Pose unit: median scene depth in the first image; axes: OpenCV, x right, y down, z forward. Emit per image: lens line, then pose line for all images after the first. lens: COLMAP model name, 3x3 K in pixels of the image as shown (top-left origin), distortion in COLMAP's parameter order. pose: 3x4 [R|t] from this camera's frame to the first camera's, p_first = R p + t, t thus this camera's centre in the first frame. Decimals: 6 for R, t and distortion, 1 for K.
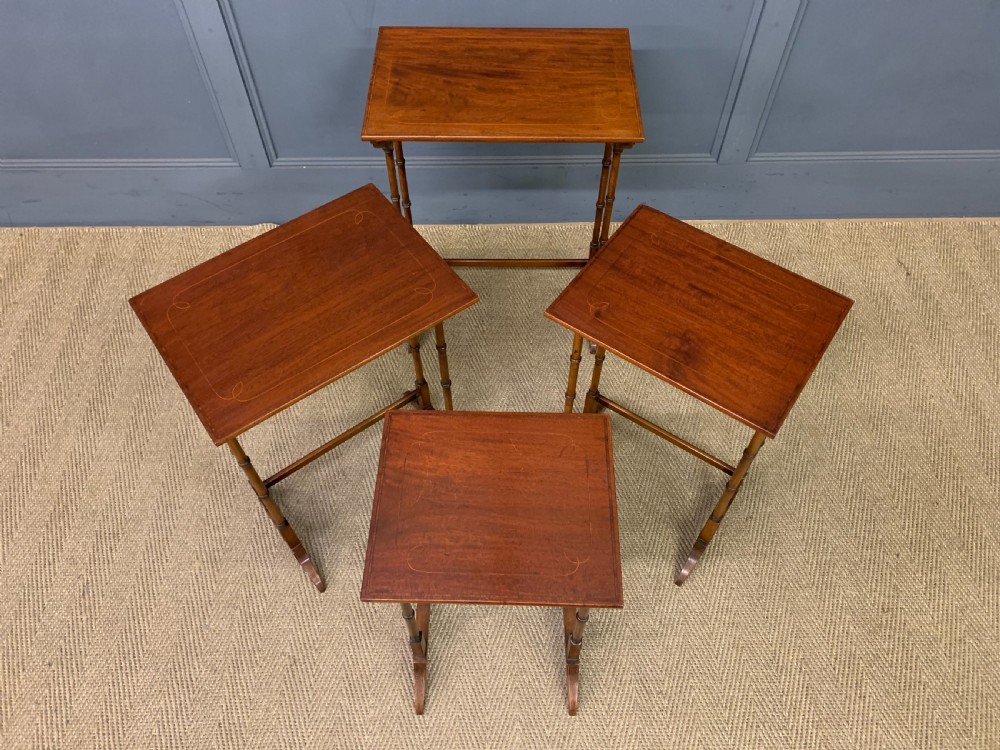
lens RADIAL K [[826.2, 0, 470.2], [0, 826.2, 354.5], [0, 0, 1]] dist [0.007698, 0.005725]
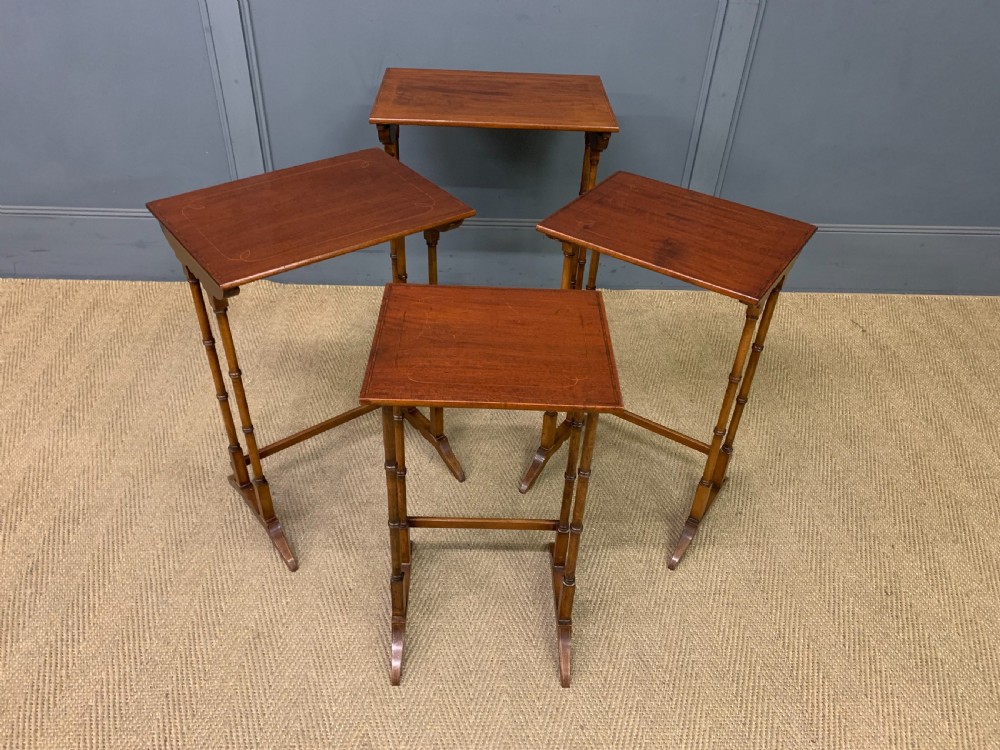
lens RADIAL K [[820.3, 0, 464.3], [0, 820.3, 358.6], [0, 0, 1]] dist [0.009360, 0.001302]
pose [[0.998792, 0.033767, 0.035708, -0.030078], [-0.020222, 0.944596, -0.327612, 0.387763], [-0.044792, 0.326494, 0.944137, 0.042857]]
